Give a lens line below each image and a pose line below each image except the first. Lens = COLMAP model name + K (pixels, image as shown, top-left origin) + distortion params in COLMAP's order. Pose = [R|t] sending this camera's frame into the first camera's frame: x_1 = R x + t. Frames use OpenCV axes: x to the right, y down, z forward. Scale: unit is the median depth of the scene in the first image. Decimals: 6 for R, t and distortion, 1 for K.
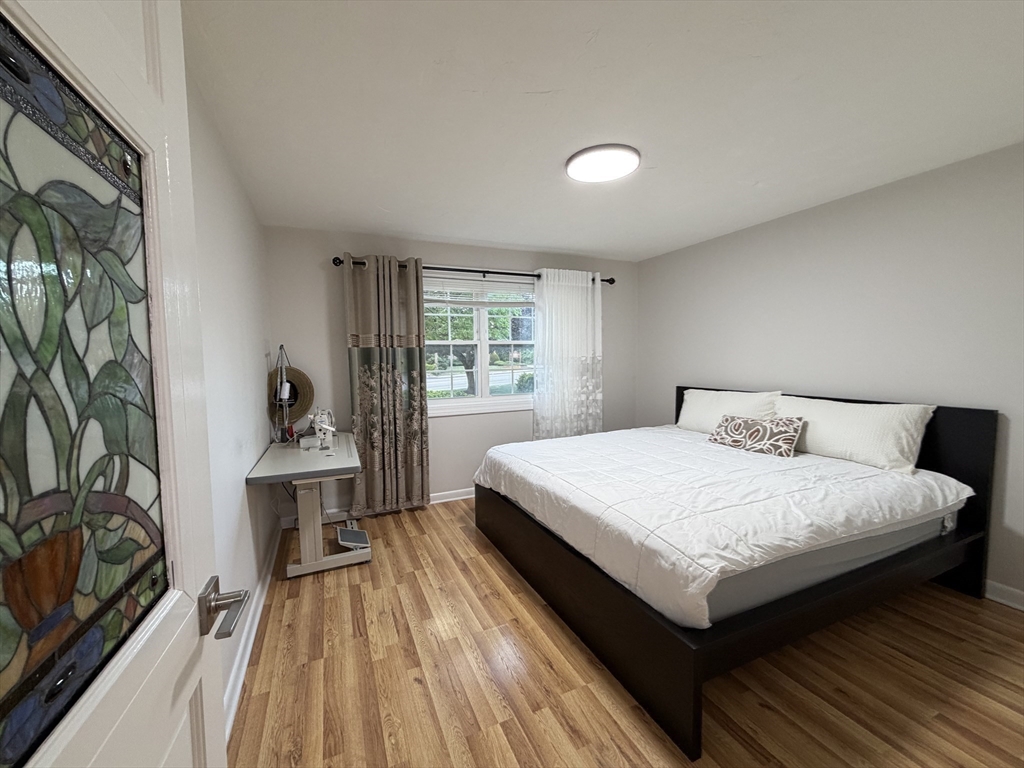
lens RADIAL K [[409.3, 0, 505.3], [0, 409.3, 386.9], [0, 0, 1]] dist [0.000296, 0.000555]
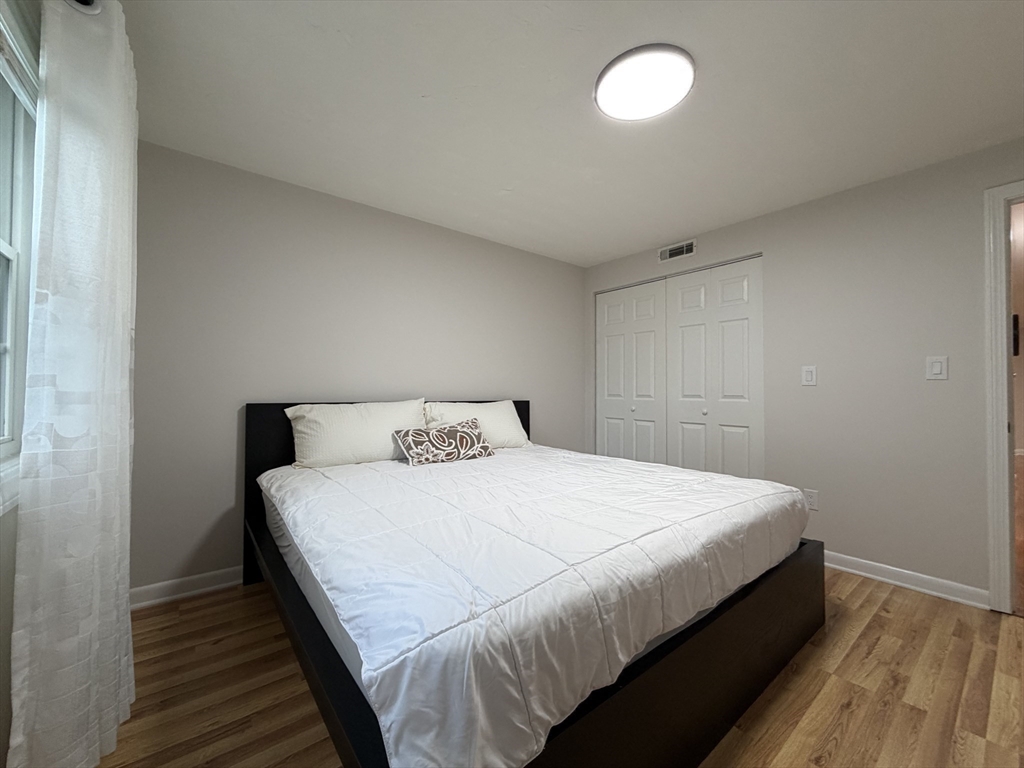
lens RADIAL K [[409.3, 0, 508.2], [0, 409.3, 382.0], [0, 0, 1]] dist [0.000296, 0.000555]
pose [[-0.255528, 0.037334, 0.966081, -0.342203], [0.066926, 0.997540, -0.020848, 0.006133], [-0.964482, 0.059328, -0.257398, 1.177768]]
